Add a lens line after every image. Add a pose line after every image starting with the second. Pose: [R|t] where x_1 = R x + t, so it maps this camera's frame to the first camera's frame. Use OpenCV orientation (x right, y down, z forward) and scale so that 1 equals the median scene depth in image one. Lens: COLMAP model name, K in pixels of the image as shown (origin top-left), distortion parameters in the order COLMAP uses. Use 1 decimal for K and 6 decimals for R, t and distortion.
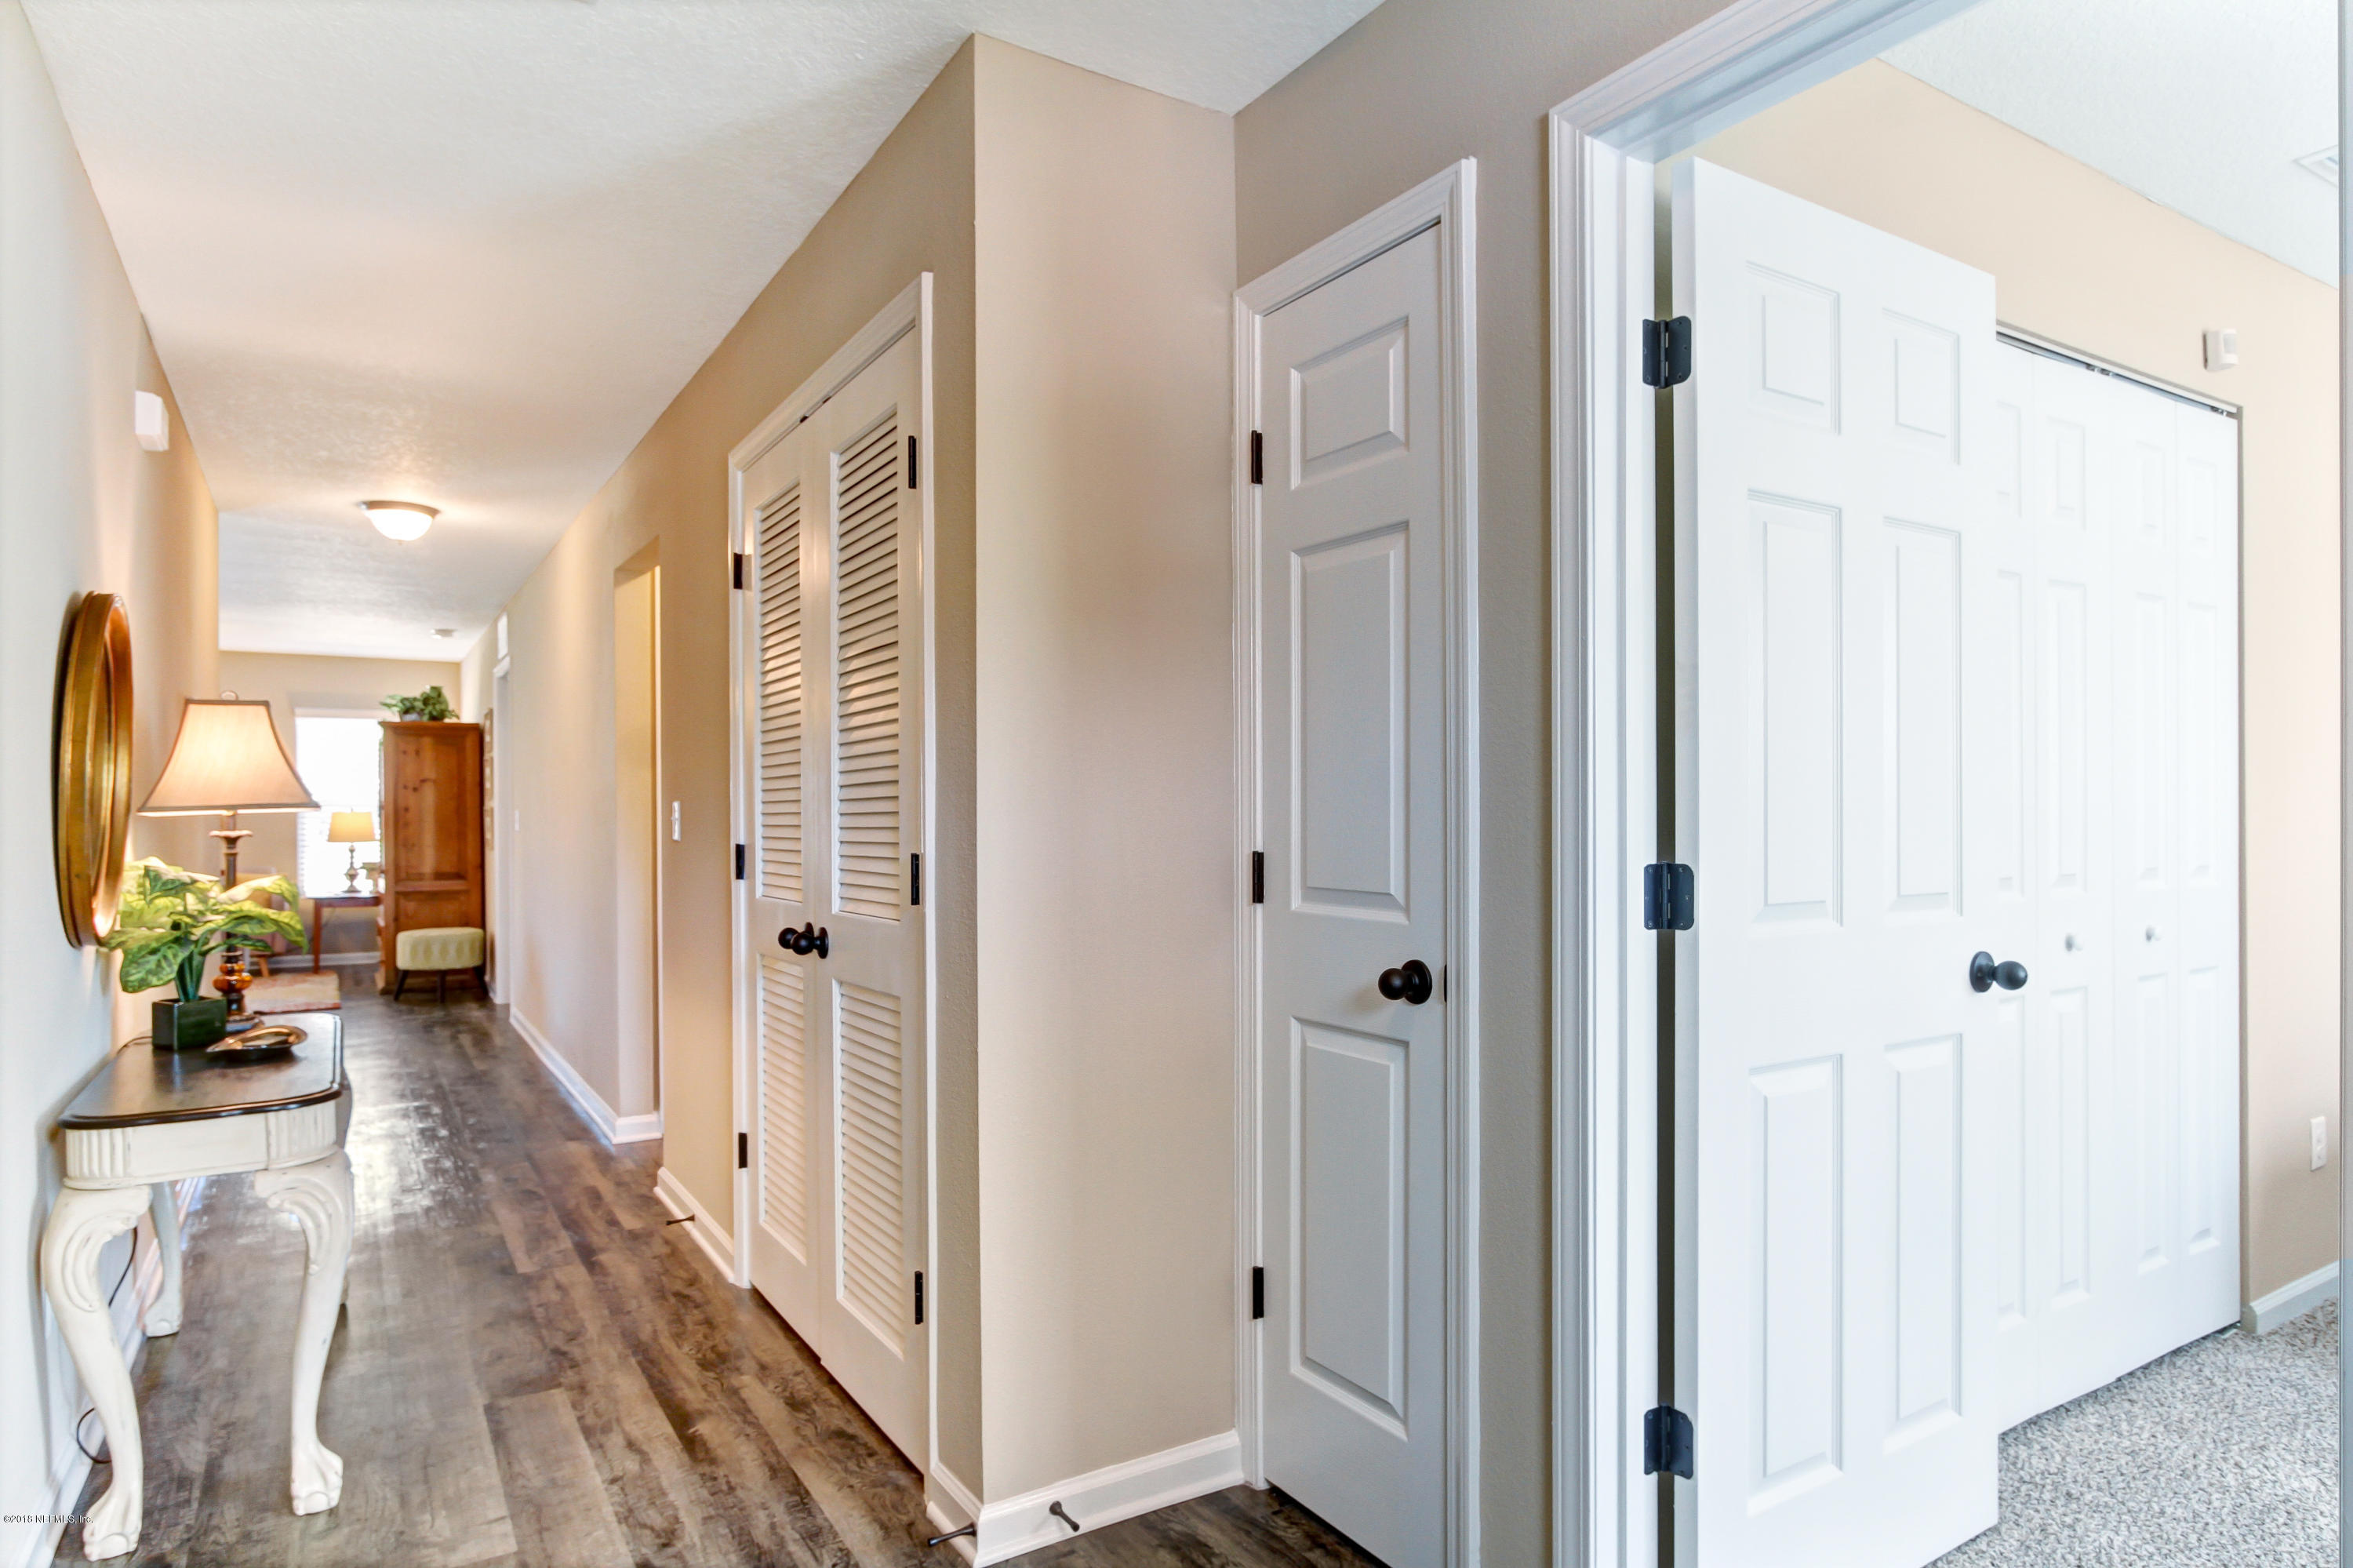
lens RADIAL K [[1351.1, 0, 1174.8], [0, 1351.1, 809.0], [0, 0, 1]] dist [-0.003896, -0.000701]
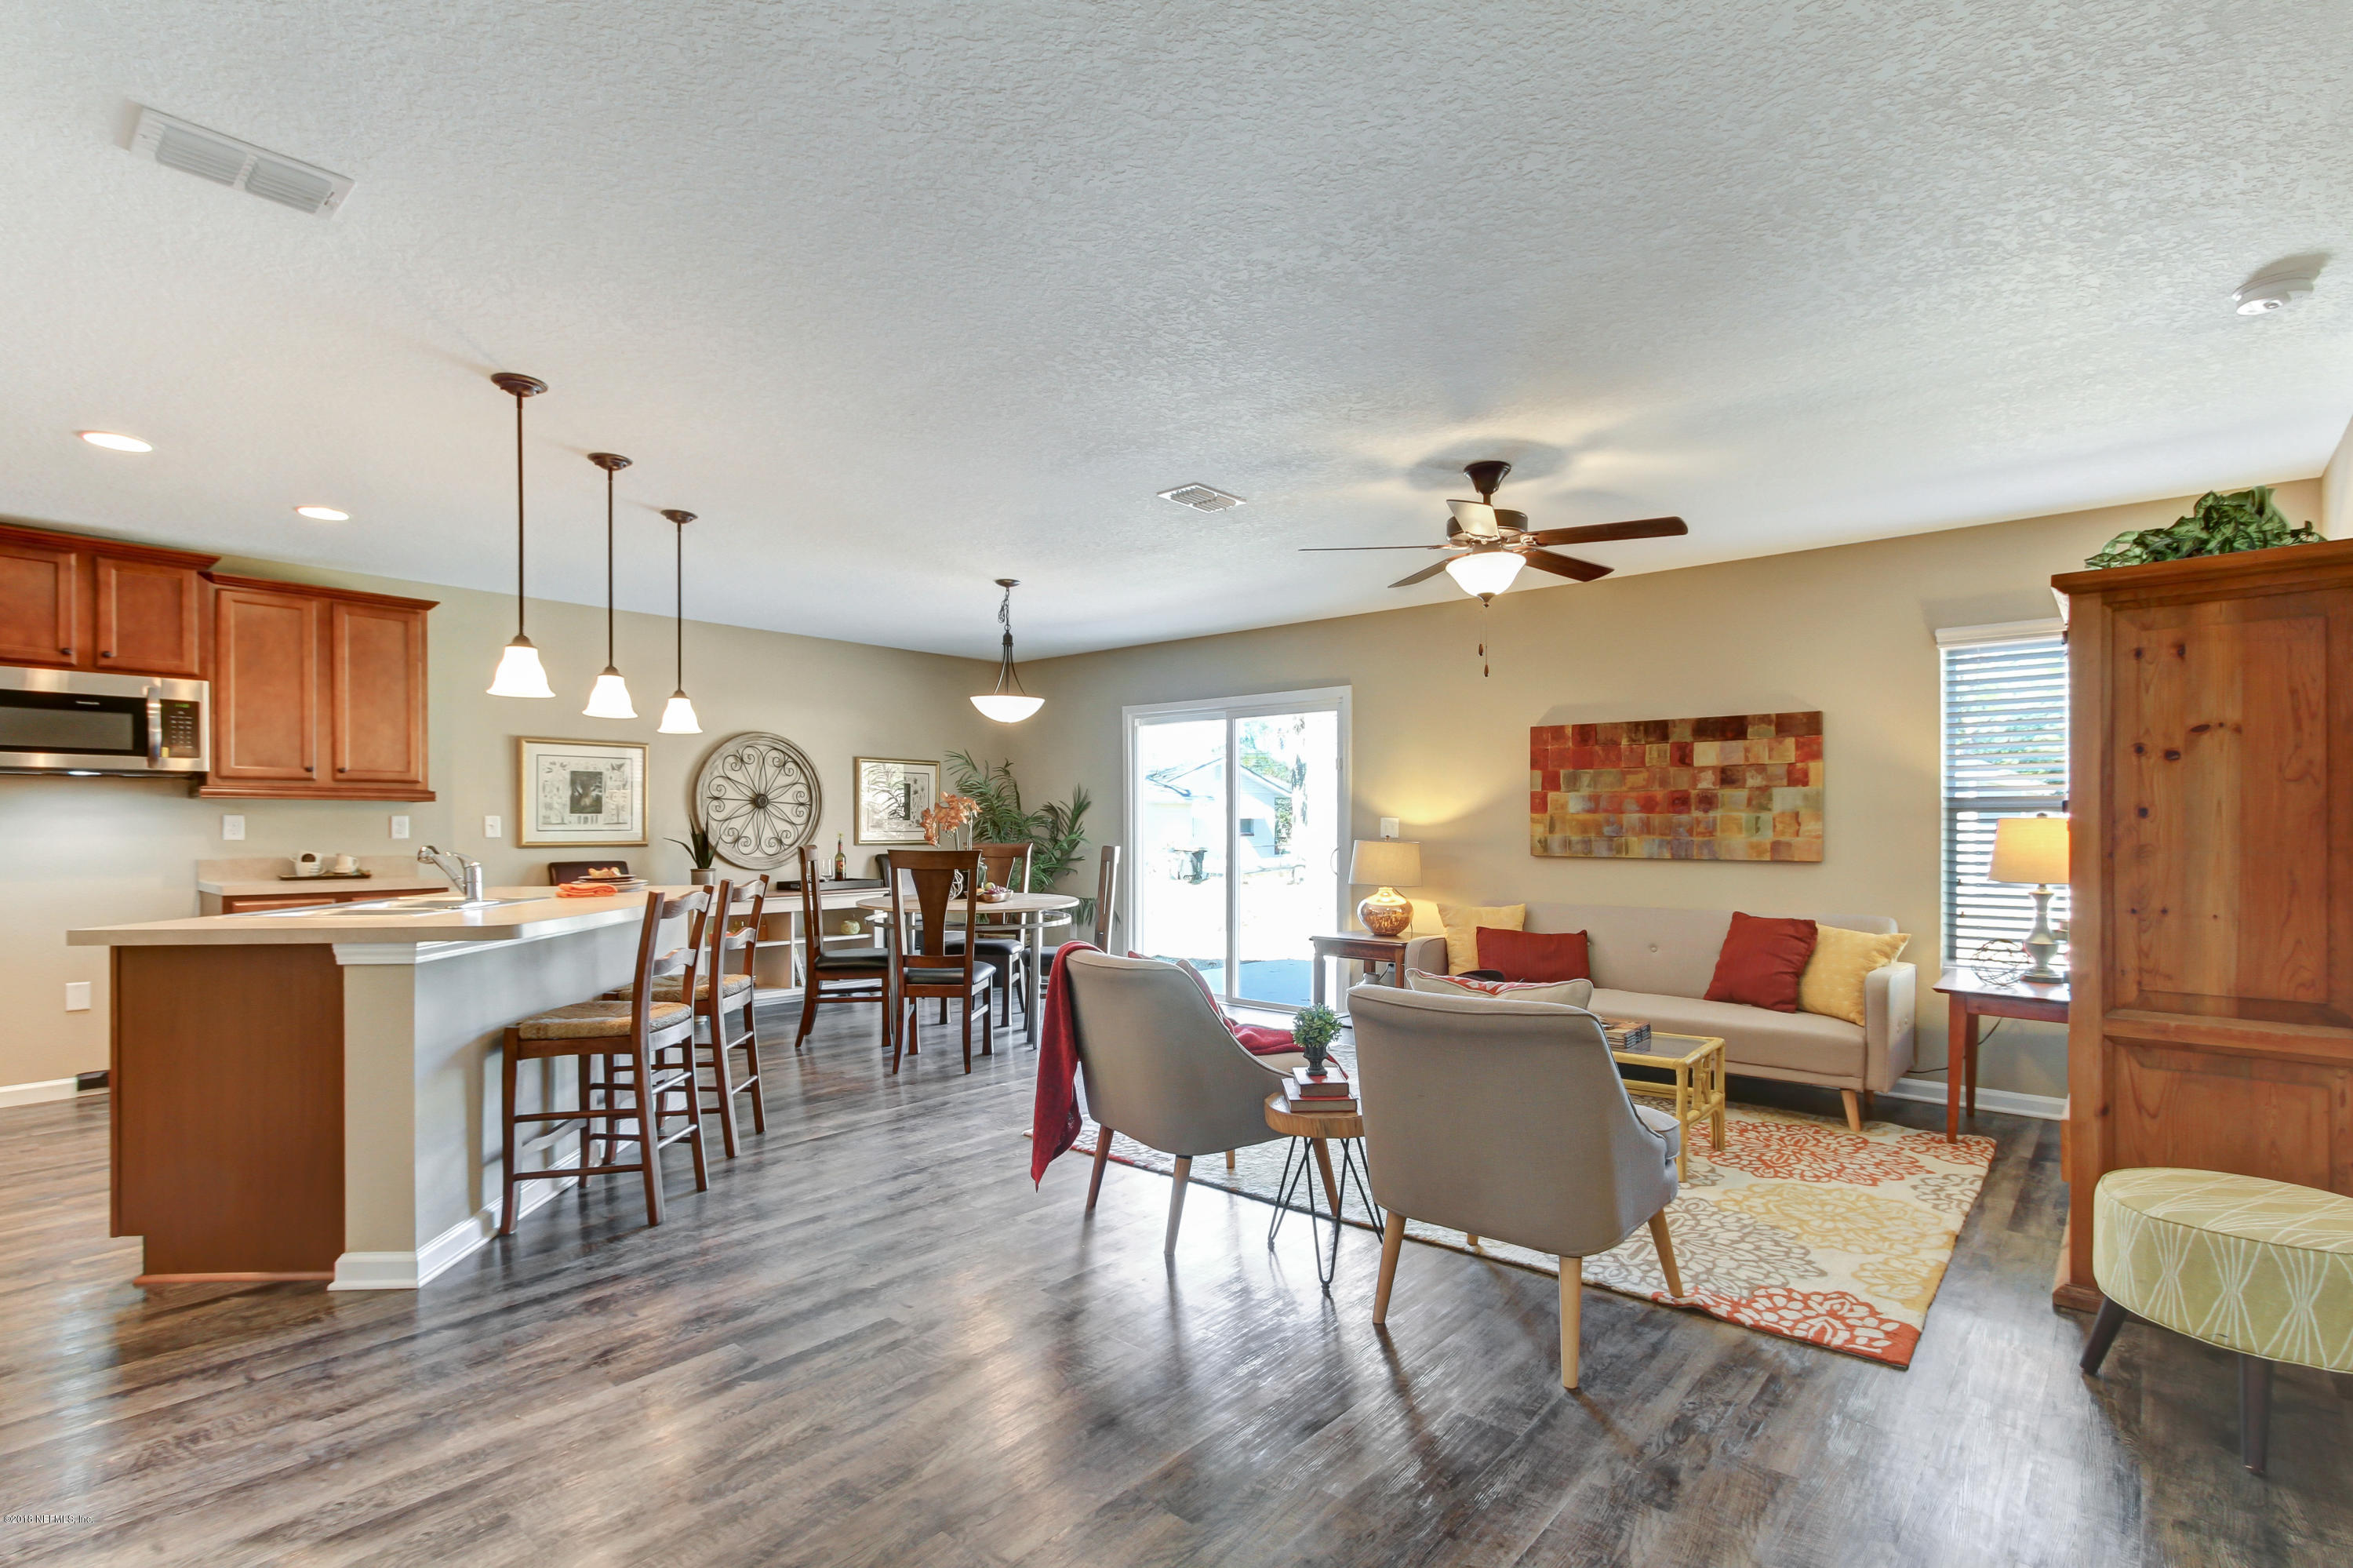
lens RADIAL K [[1114.3, 0, 1177.7], [0, 1114.3, 829.0], [0, 0, 1]] dist [0.006833, 0.001008]
pose [[0.292183, 0.008489, -0.956325, -0.356579], [-0.003834, 0.999963, 0.007705, 0.003848], [0.956355, 0.001415, 0.292204, 0.662734]]
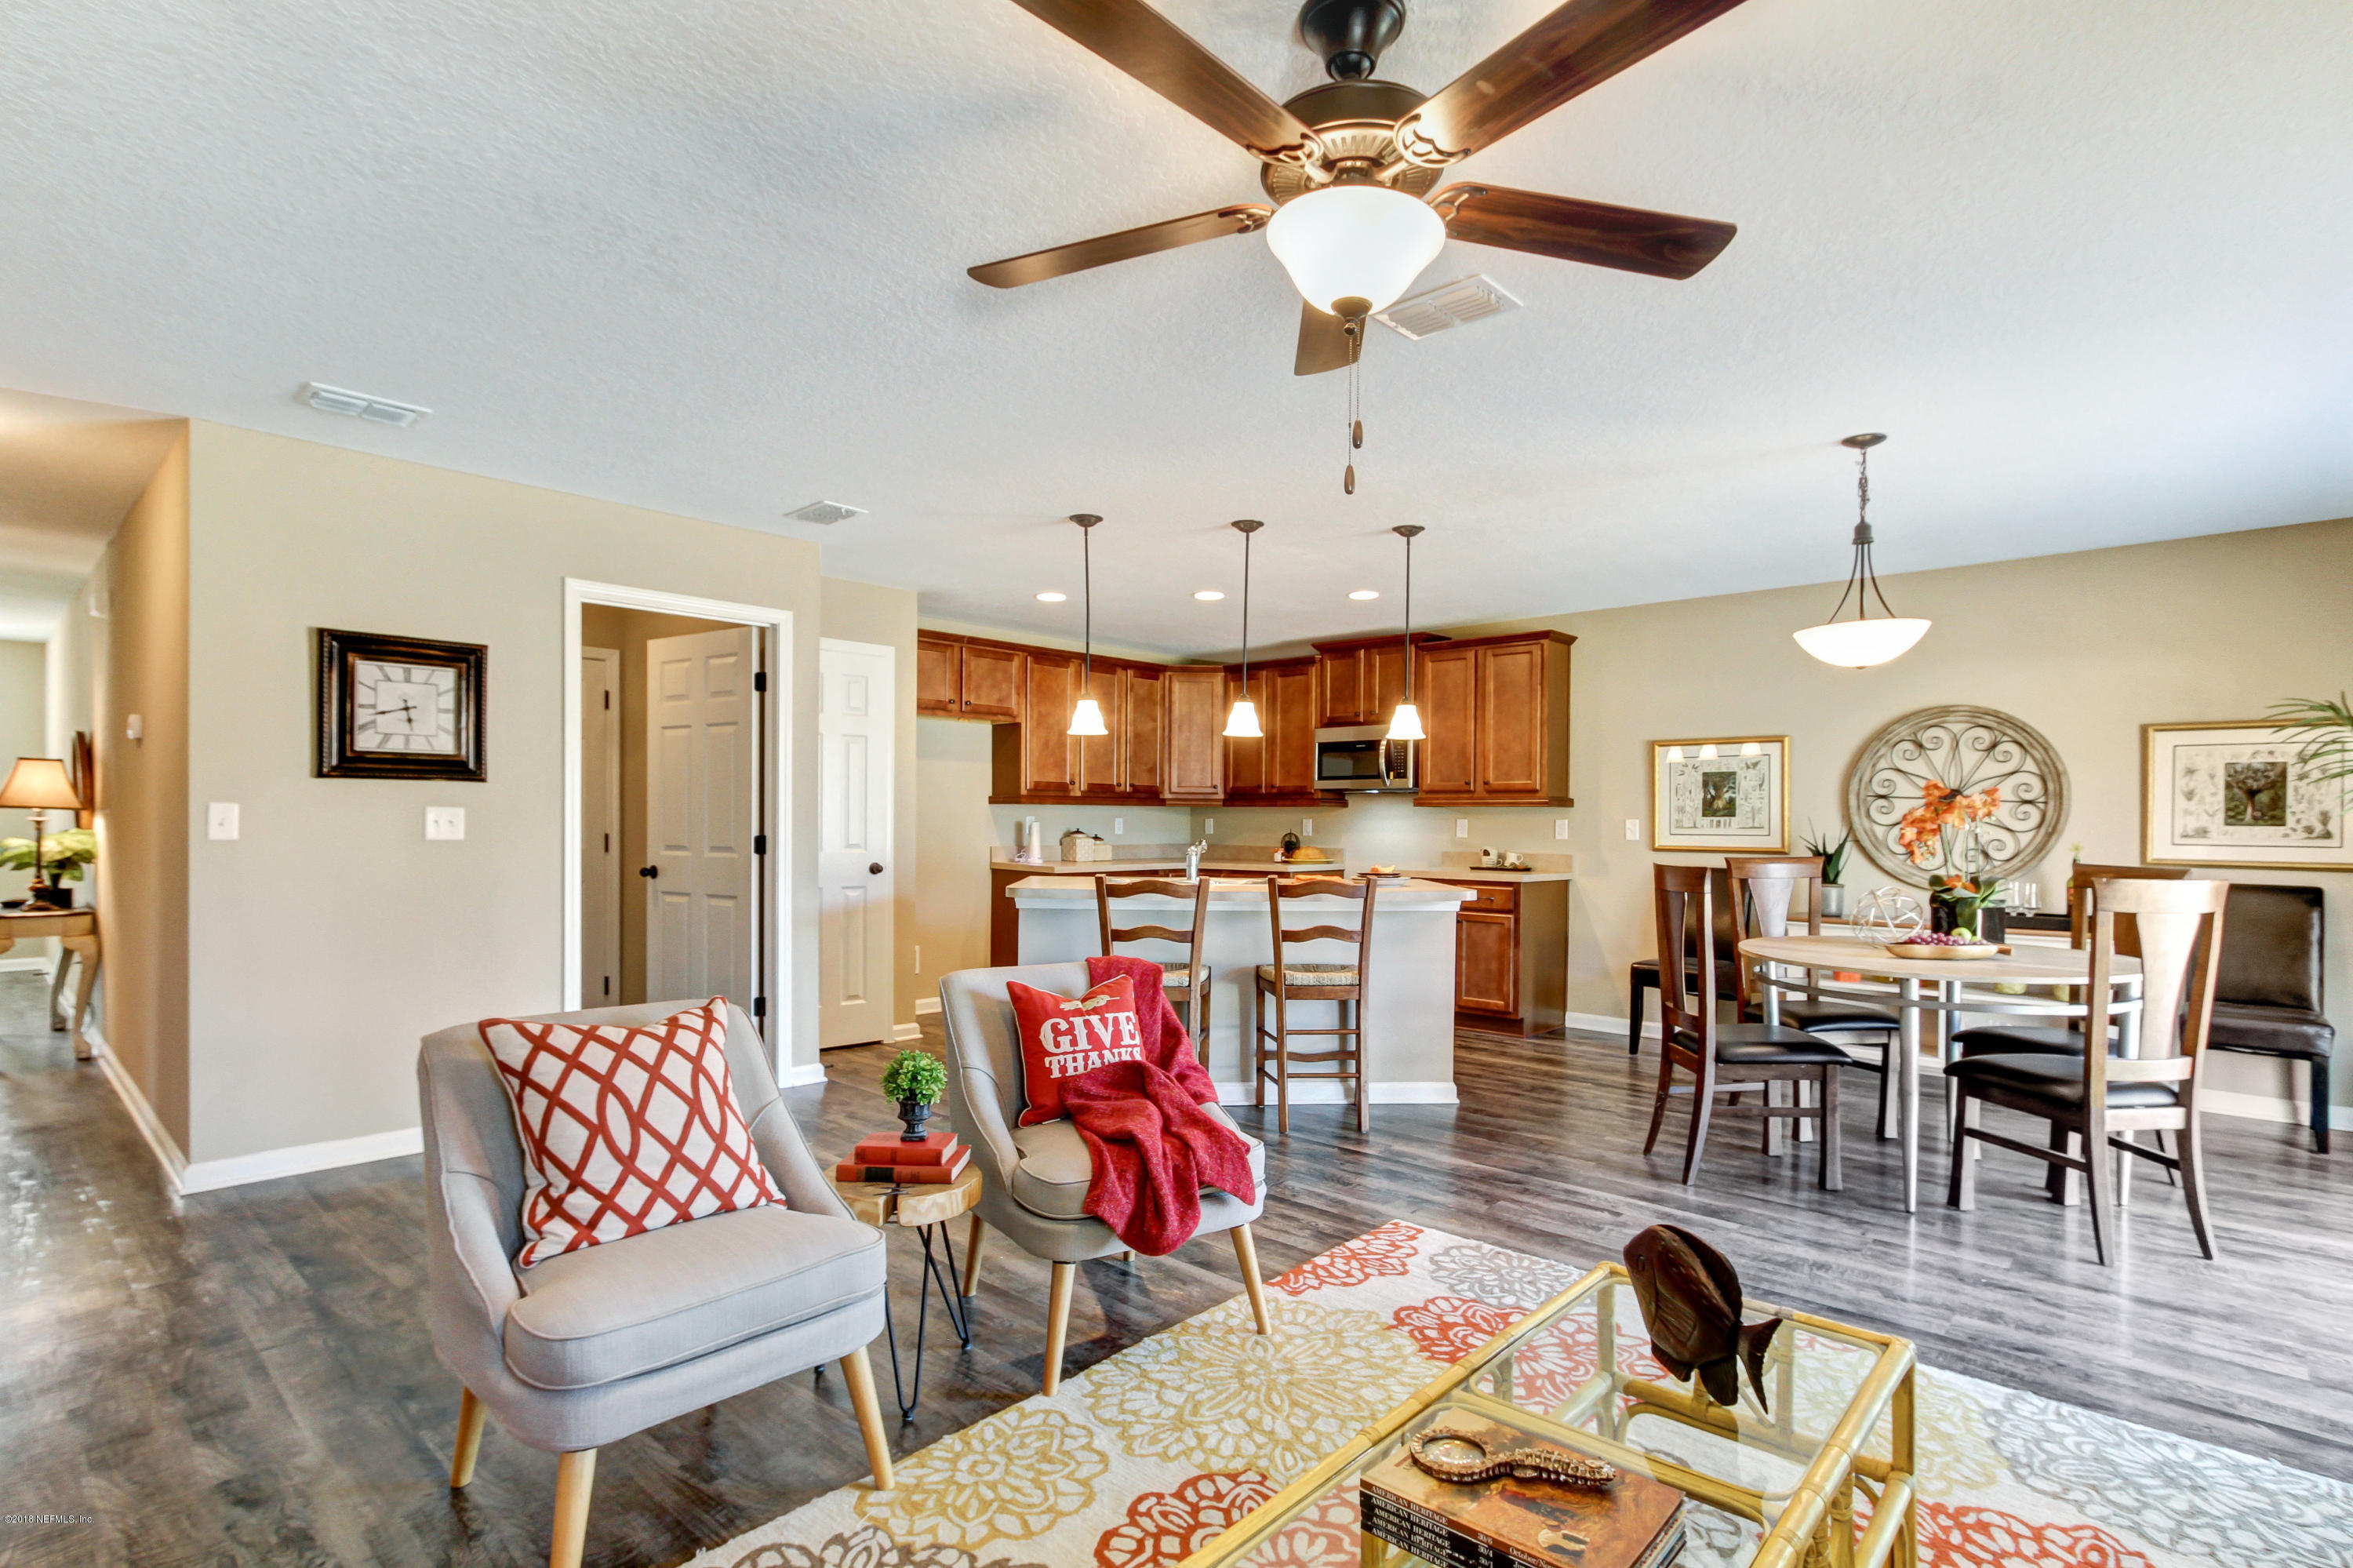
lens RADIAL K [[1156.5, 0, 1185.8], [0, 1156.5, 830.0], [0, 0, 1]] dist [-0.000345, -0.000016]
pose [[-0.958382, -0.000912, -0.285489, -0.784155], [-0.004435, 0.999922, 0.011694, 0.001200], [0.285456, 0.012473, -0.958311, 1.280502]]
